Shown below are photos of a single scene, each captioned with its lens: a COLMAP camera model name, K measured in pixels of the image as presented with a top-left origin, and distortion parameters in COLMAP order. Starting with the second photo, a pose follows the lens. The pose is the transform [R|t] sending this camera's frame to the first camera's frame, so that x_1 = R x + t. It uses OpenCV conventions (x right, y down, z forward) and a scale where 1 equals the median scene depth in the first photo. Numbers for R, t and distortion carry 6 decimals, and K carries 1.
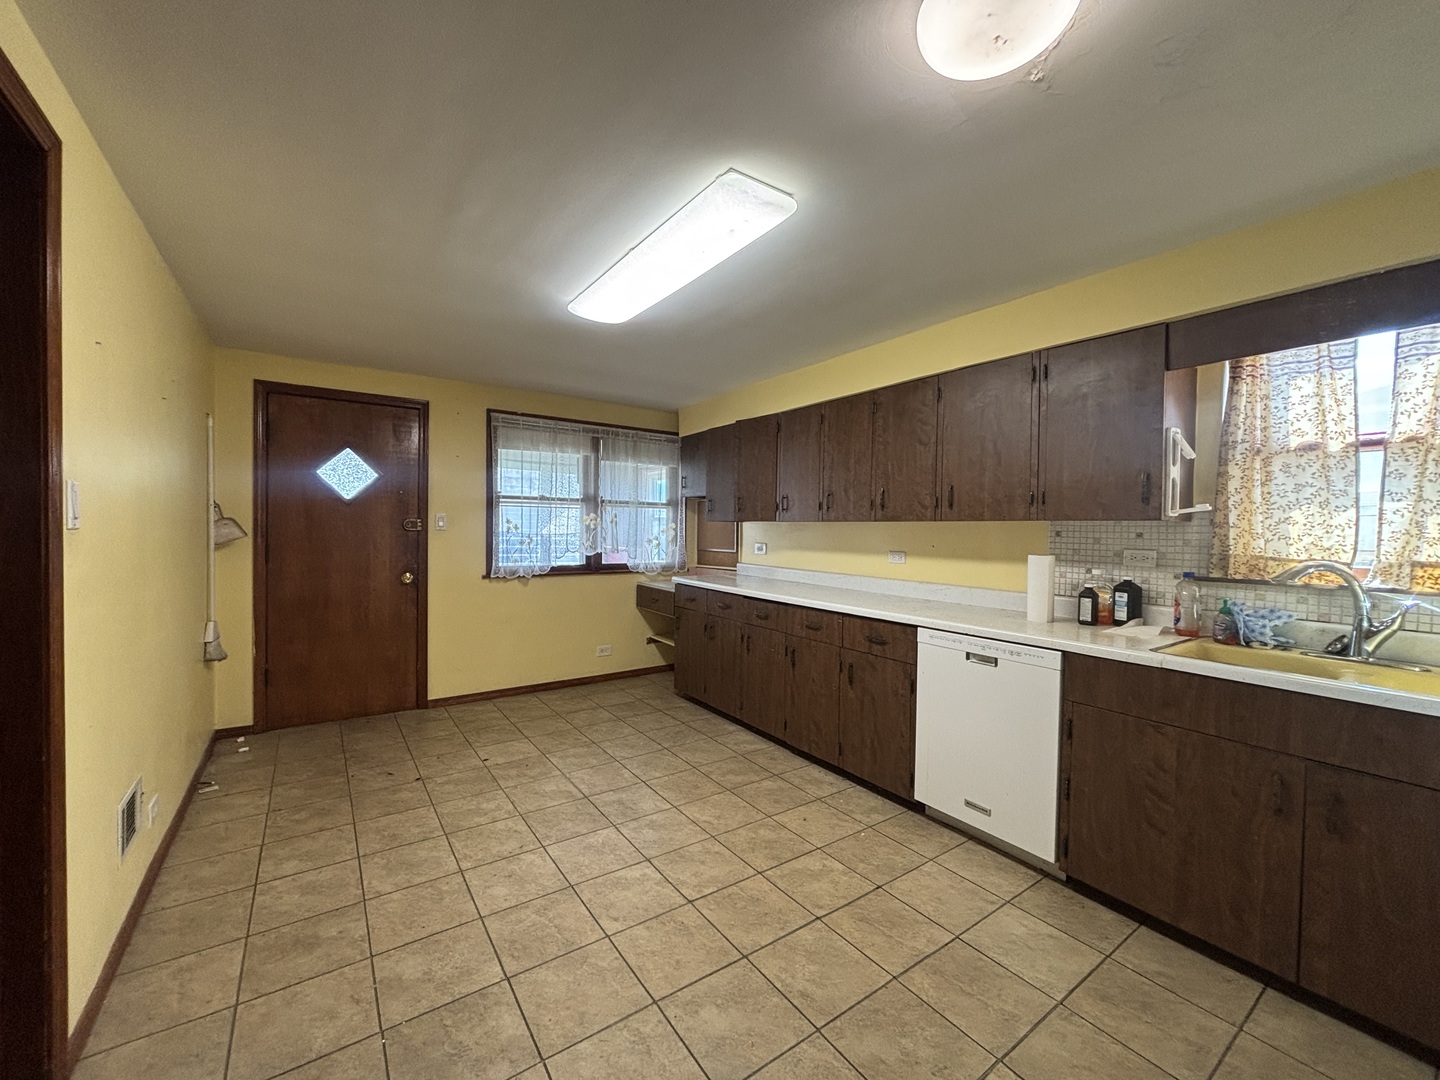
lens RADIAL K [[575.6, 0, 717.7], [0, 575.6, 542.3], [0, 0, 1]] dist [0.008118, 0.000108]
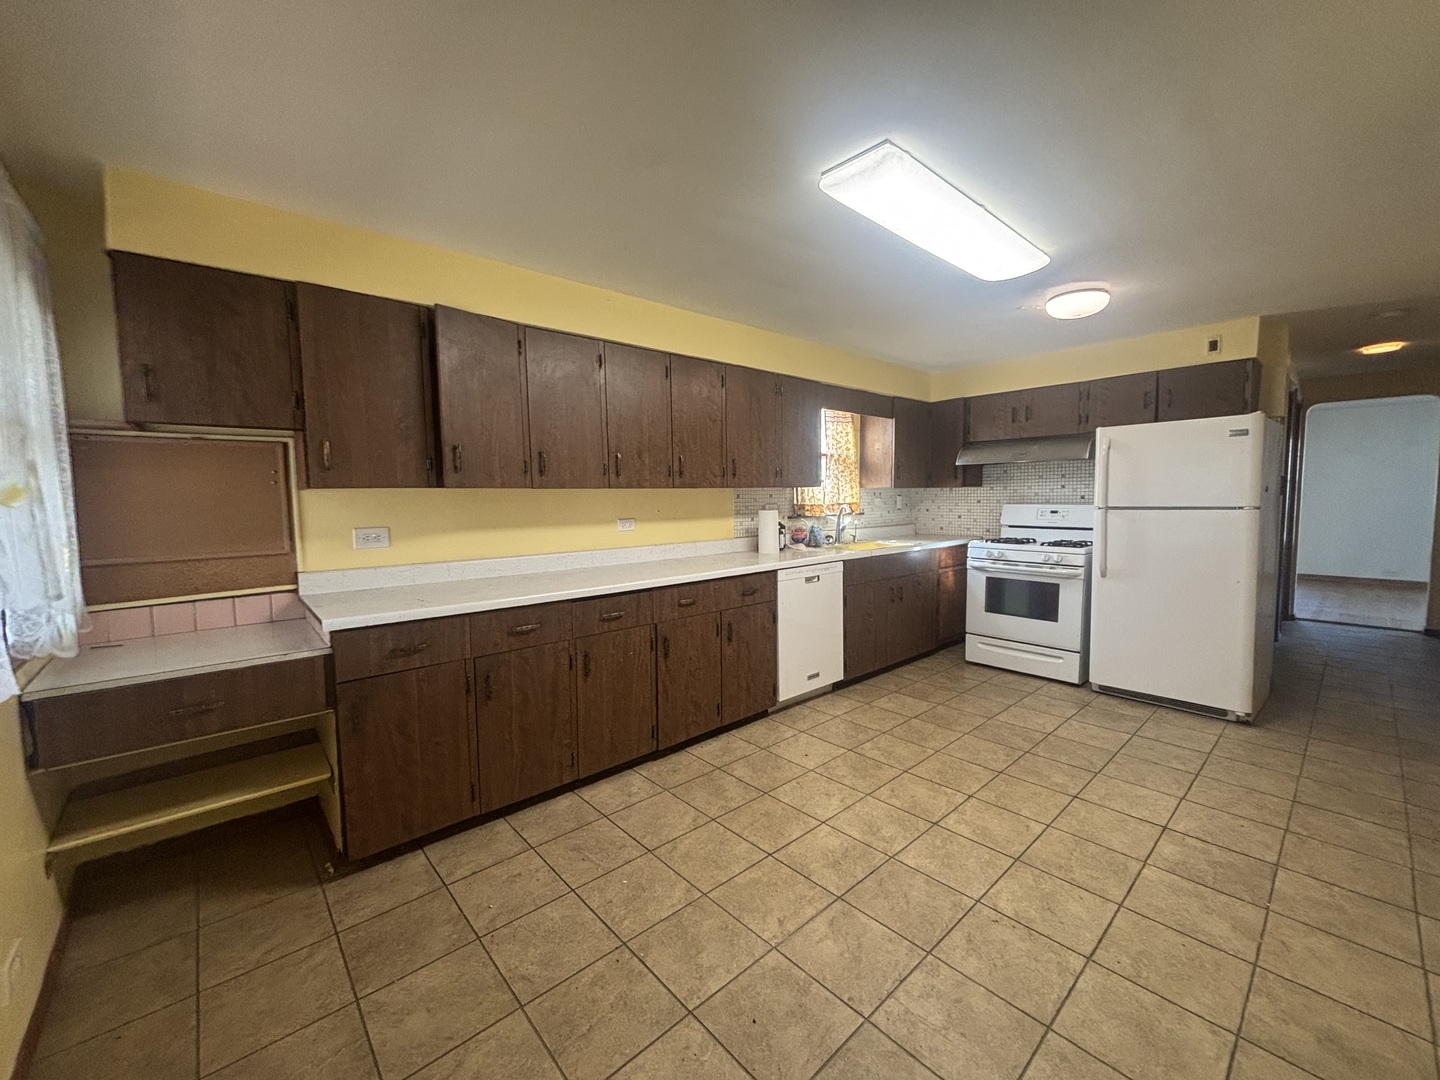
lens RADIAL K [[575.6, 0, 718.8], [0, 575.6, 534.9], [0, 0, 1]] dist [0.008118, 0.000108]
pose [[-0.112615, -0.084494, 0.990040, -0.838088], [0.038008, 0.995283, 0.089264, -0.047467], [-0.992912, 0.047682, -0.108872, 1.181224]]
